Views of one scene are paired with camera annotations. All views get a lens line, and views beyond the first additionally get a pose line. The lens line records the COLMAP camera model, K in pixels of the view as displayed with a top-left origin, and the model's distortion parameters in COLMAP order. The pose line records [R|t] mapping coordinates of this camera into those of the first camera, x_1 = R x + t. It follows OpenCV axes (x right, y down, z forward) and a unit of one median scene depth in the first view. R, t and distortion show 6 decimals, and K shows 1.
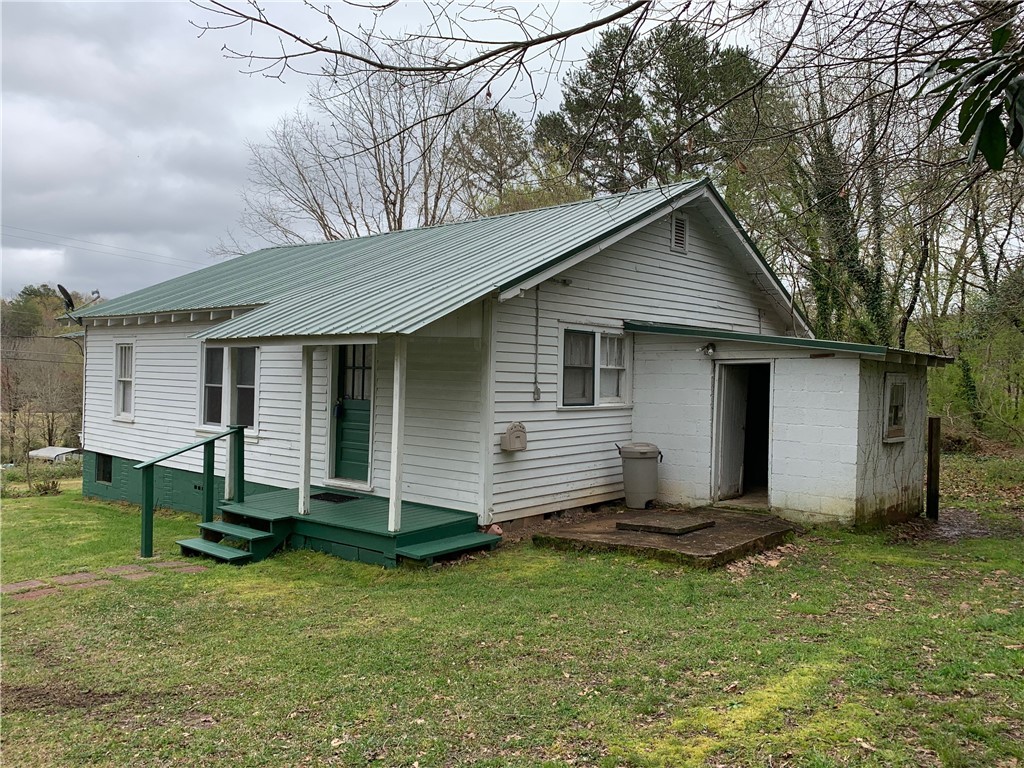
lens RADIAL K [[791.8, 0, 514.4], [0, 791.8, 369.8], [0, 0, 1]] dist [0.082719, -0.113780]
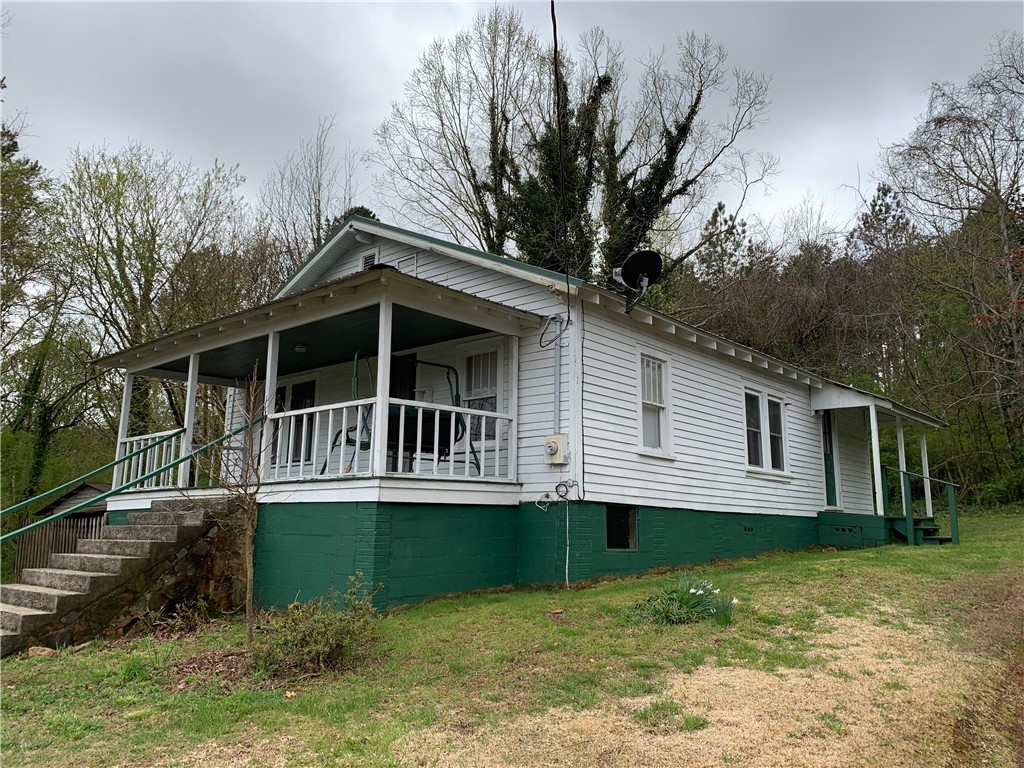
lens RADIAL K [[781.3, 0, 513.8], [0, 781.3, 373.5], [0, 0, 1]] dist [0.161829, -0.362155]
pose [[0.004455, 0.176334, 0.984320, -1.702357], [-0.020027, 0.984148, -0.176213, 0.165036], [-0.999790, -0.018928, 0.007916, 1.562767]]
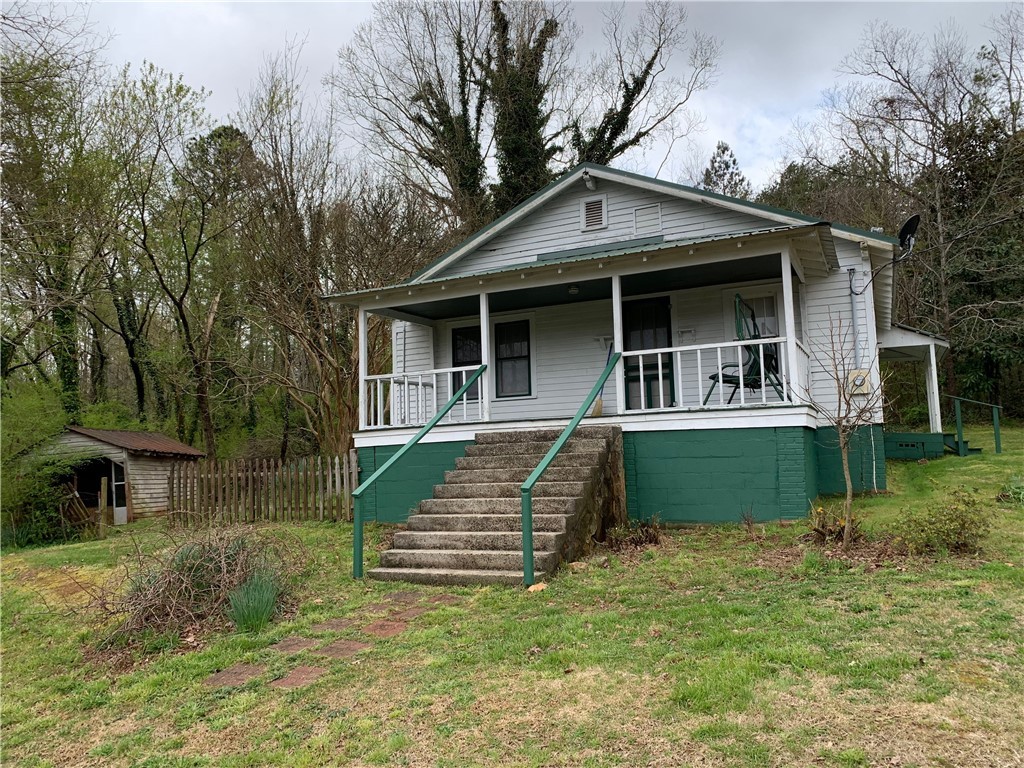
lens RADIAL K [[791.8, 0, 514.4], [0, 791.8, 369.8], [0, 0, 1]] dist [0.082719, -0.113780]
pose [[-0.270058, 0.105893, 0.957003, -1.712032], [0.018417, 0.994320, -0.104825, 0.180565], [-0.962668, -0.010683, -0.270475, 2.254234]]
